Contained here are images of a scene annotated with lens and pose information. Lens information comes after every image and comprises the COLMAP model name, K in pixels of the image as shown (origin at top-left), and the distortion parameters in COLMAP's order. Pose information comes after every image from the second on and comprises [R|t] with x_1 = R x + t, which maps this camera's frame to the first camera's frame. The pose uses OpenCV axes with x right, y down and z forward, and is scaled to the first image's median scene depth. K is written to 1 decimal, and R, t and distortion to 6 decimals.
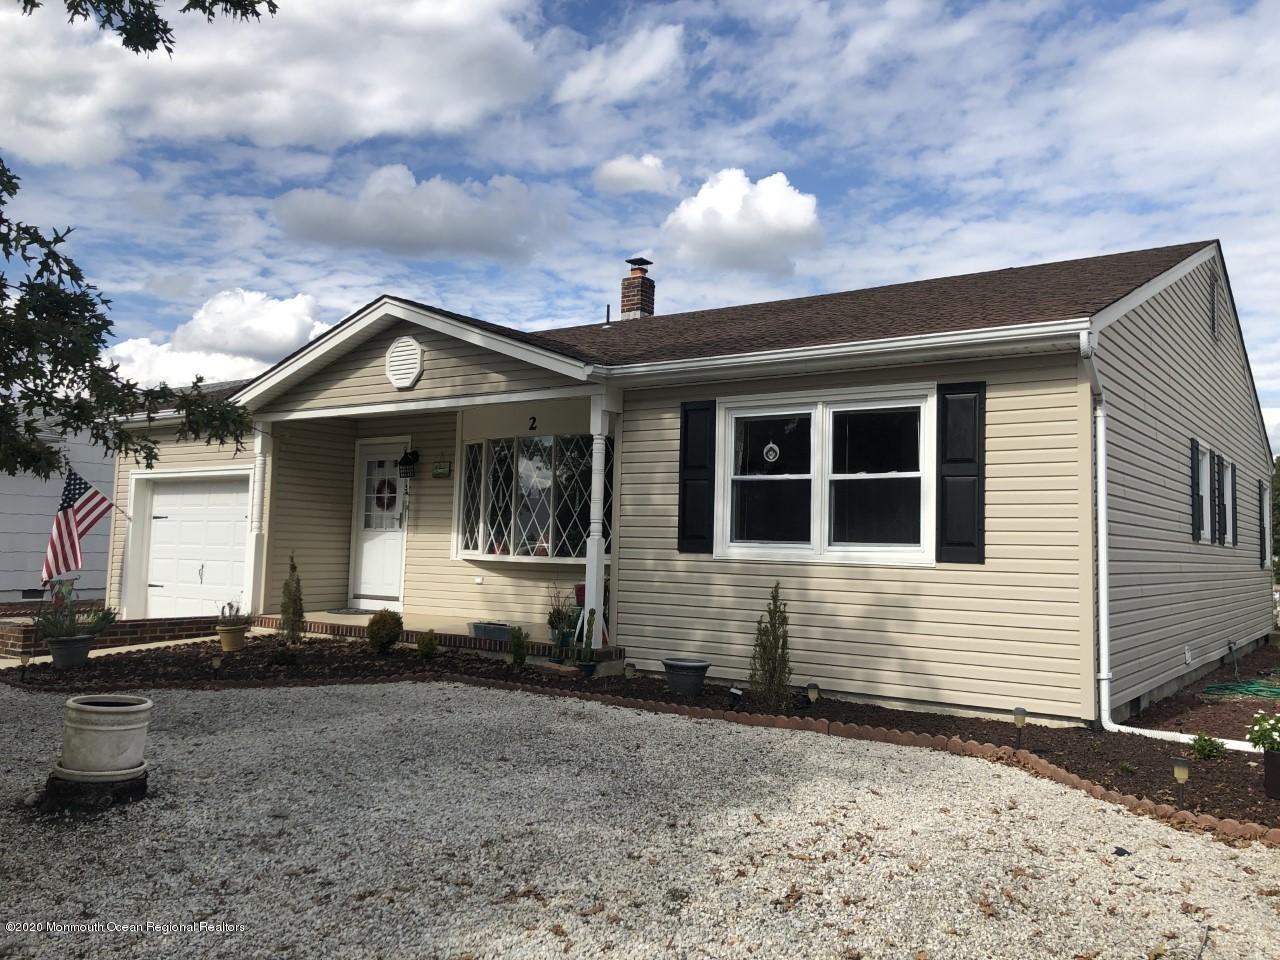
lens RADIAL K [[1047.9, 0, 639.7], [0, 1047.9, 474.4], [0, 0, 1]] dist [0.010234, -0.015478]
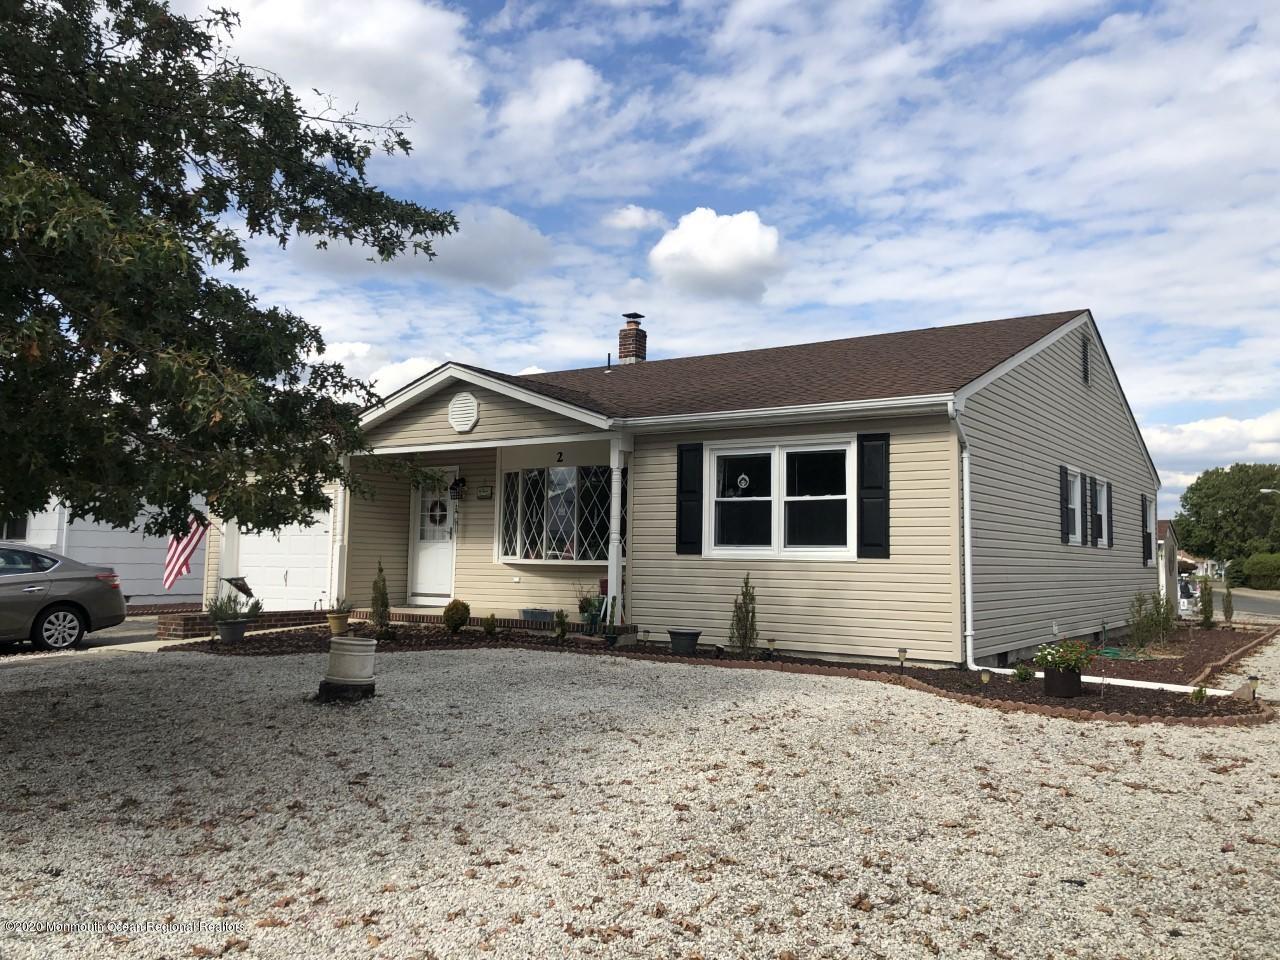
lens RADIAL K [[1047.9, 0, 639.6], [0, 1047.9, 466.2], [0, 0, 1]] dist [0.010234, -0.015478]
pose [[0.999726, -0.007822, 0.022068, -0.039738], [0.008253, 0.999776, -0.019484, -0.014071], [-0.021911, 0.019661, 0.999567, -0.364204]]
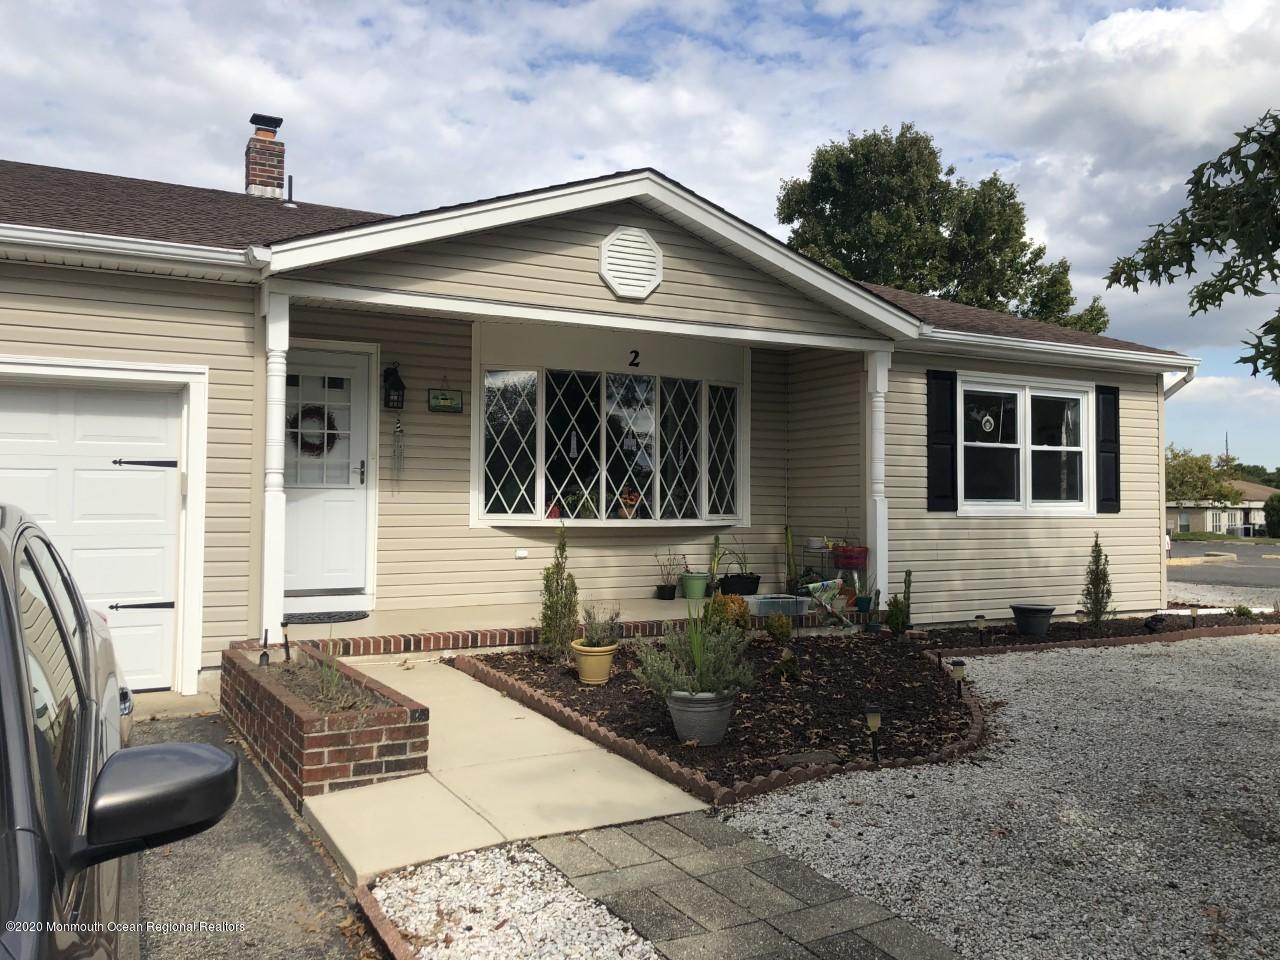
lens RADIAL K [[1047.9, 0, 648.5], [0, 1047.9, 480.7], [0, 0, 1]] dist [0.010234, -0.015478]
pose [[0.446834, -0.003277, 0.894611, -1.024031], [-0.057467, 0.997823, 0.032358, 0.024667], [-0.892769, -0.065869, 0.445673, 0.759655]]
